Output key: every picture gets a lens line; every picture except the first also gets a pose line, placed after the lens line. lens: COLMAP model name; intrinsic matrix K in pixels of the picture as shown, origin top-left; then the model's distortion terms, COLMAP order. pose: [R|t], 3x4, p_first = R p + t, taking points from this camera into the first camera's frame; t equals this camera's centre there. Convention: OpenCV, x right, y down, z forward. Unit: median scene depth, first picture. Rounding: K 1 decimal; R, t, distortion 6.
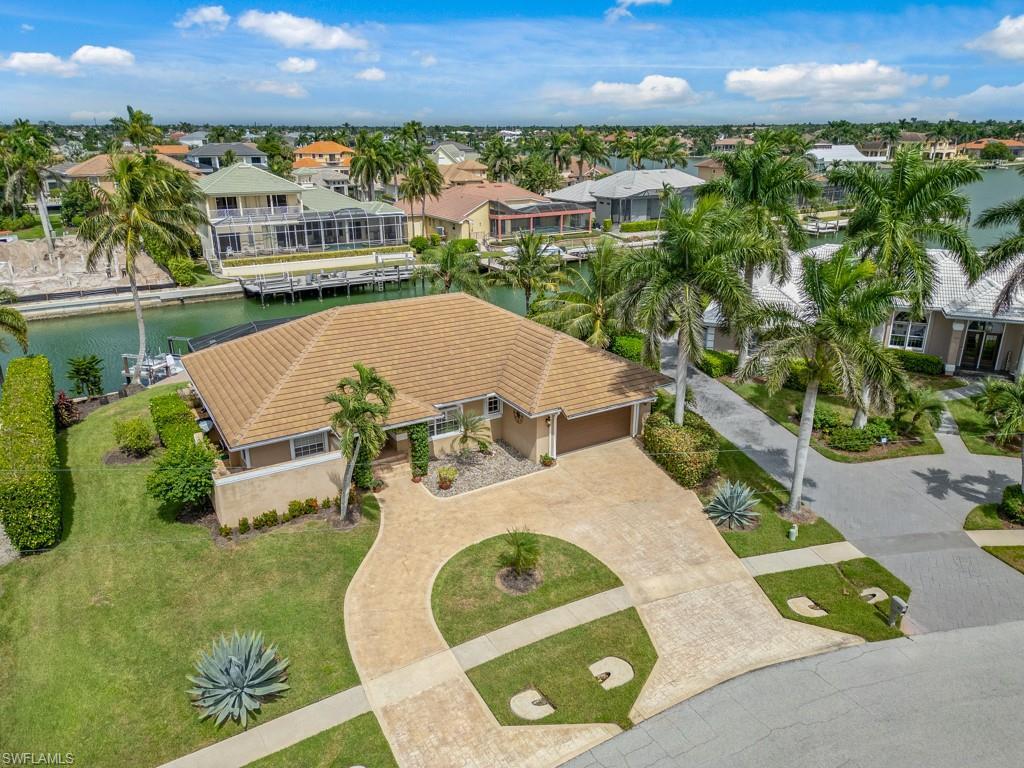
lens RADIAL K [[725.9, 0, 512.0], [0, 725.9, 384.0], [0, 0, 1]] dist [0.055193, -0.054081]
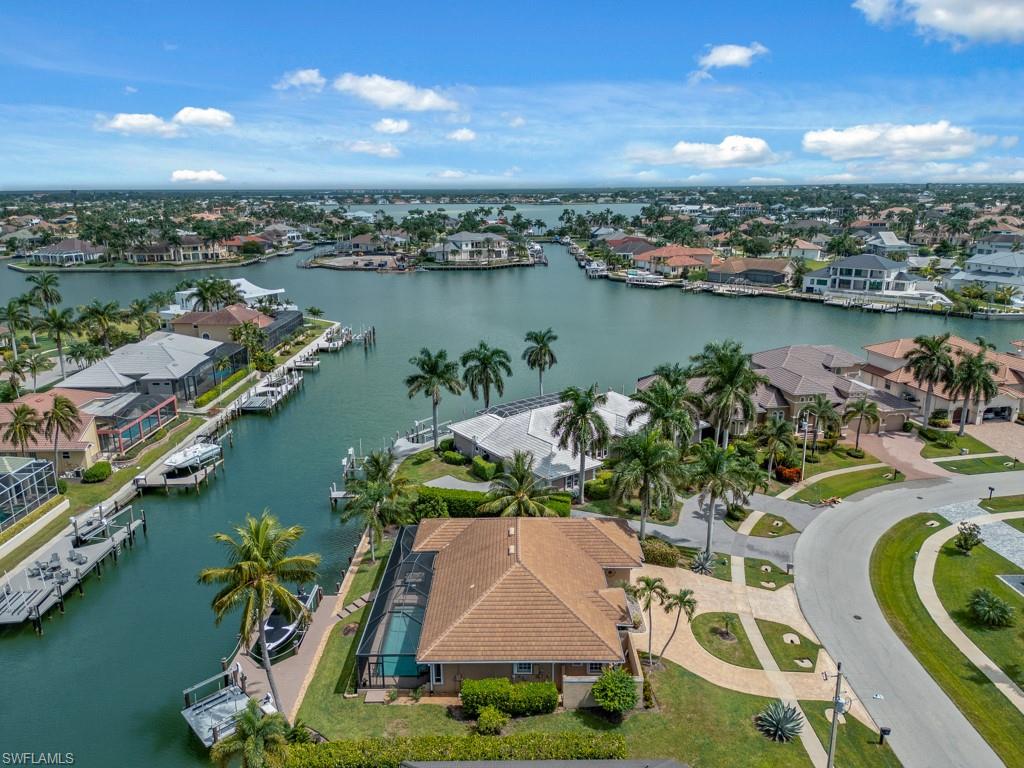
lens RADIAL K [[725.9, 0, 512.0], [0, 725.9, 384.0], [0, 0, 1]] dist [0.055193, -0.054081]
pose [[0.514730, -0.230143, 0.825886, -1.873833], [0.292697, 0.952594, 0.083029, -0.776392], [-0.805842, 0.198996, 0.557691, 0.168137]]
